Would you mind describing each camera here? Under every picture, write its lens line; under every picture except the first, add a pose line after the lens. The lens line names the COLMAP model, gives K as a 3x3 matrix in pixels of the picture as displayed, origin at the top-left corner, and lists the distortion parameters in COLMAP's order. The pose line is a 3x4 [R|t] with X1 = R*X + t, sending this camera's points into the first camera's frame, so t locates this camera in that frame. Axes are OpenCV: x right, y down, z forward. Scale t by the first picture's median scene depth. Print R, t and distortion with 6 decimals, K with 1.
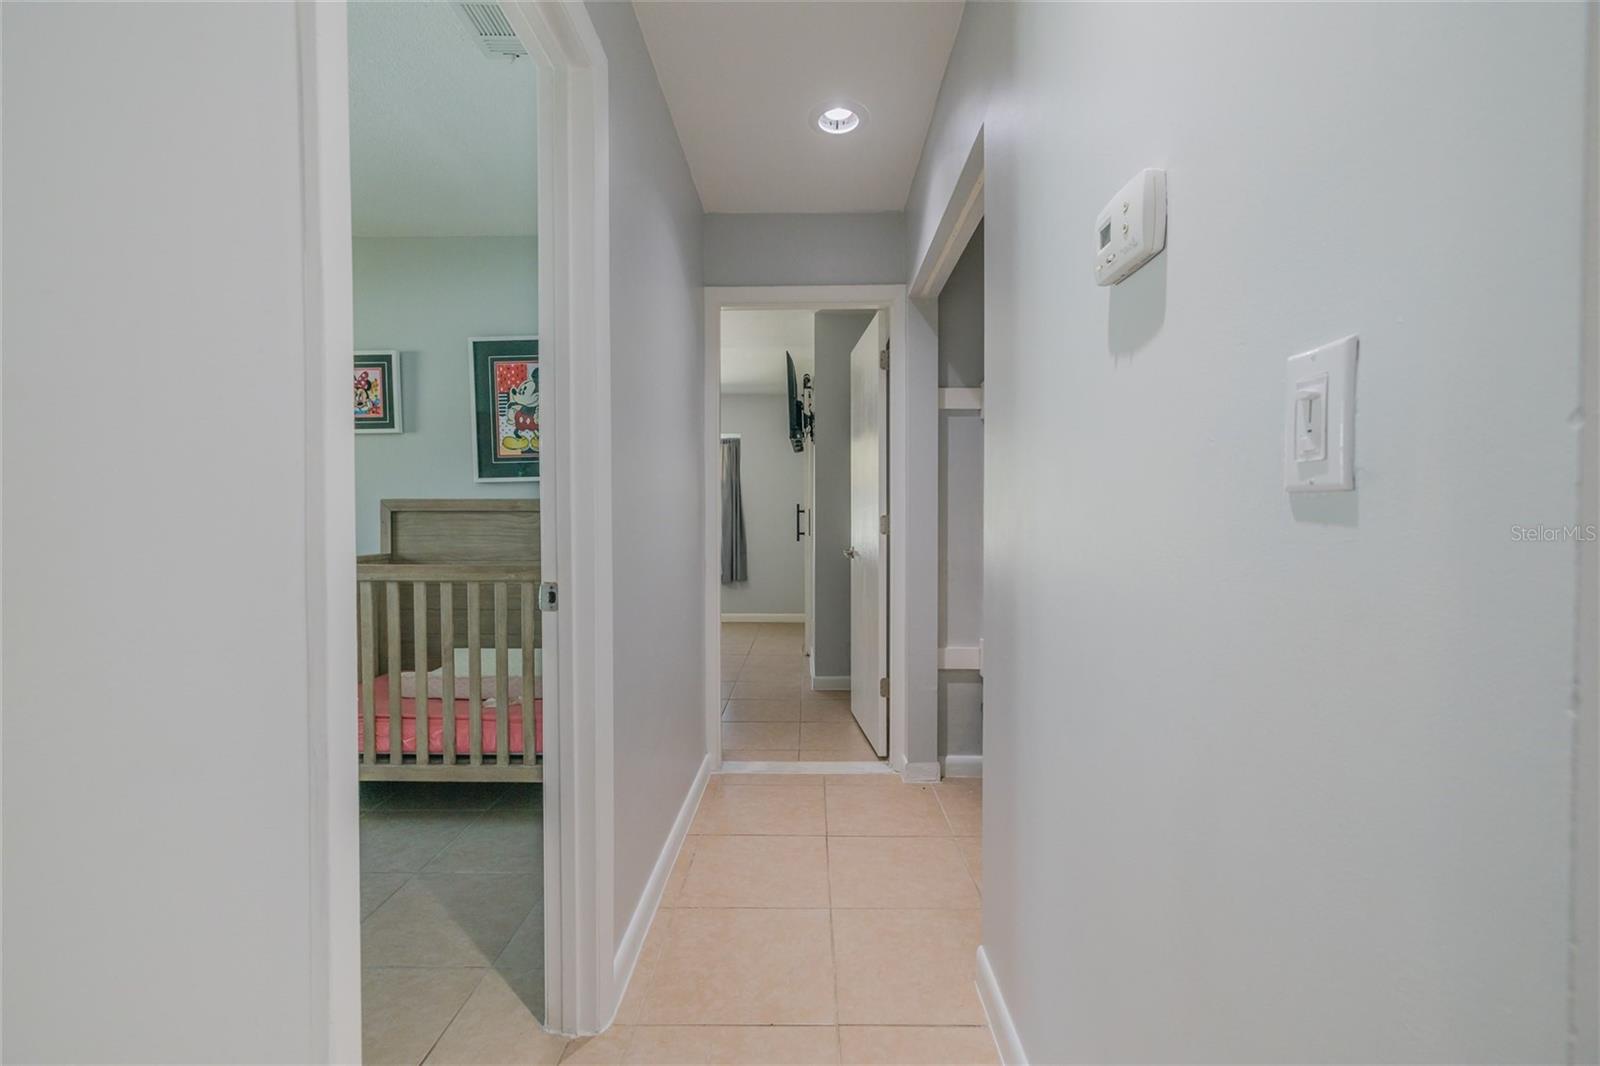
lens RADIAL K [[673.6, 0, 803.2], [0, 673.6, 535.6], [0, 0, 1]] dist [-0.000107, -0.000097]
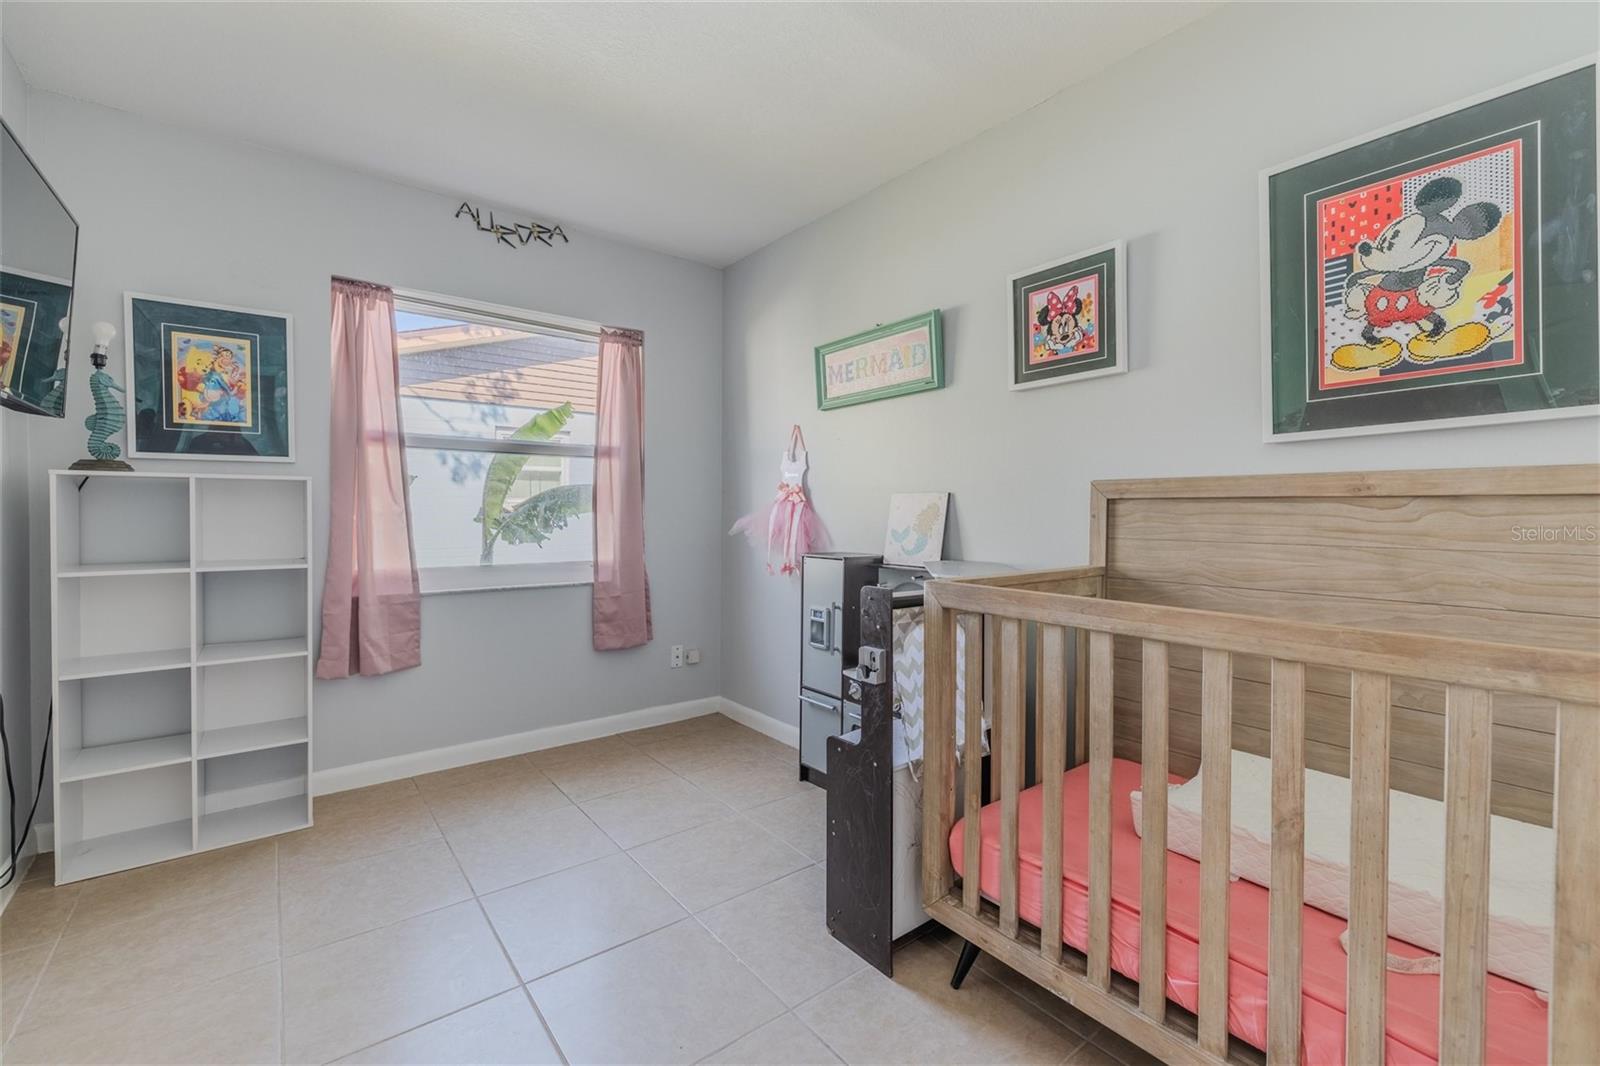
lens RADIAL K [[673.6, 0, 799.6], [0, 673.6, 521.8], [0, 0, 1]] dist [-0.000107, -0.000097]
pose [[0.632833, 0.015696, -0.774129, -0.308022], [-0.022159, 0.999752, 0.002156, -0.010058], [0.773971, 0.015790, 0.633024, 0.382288]]
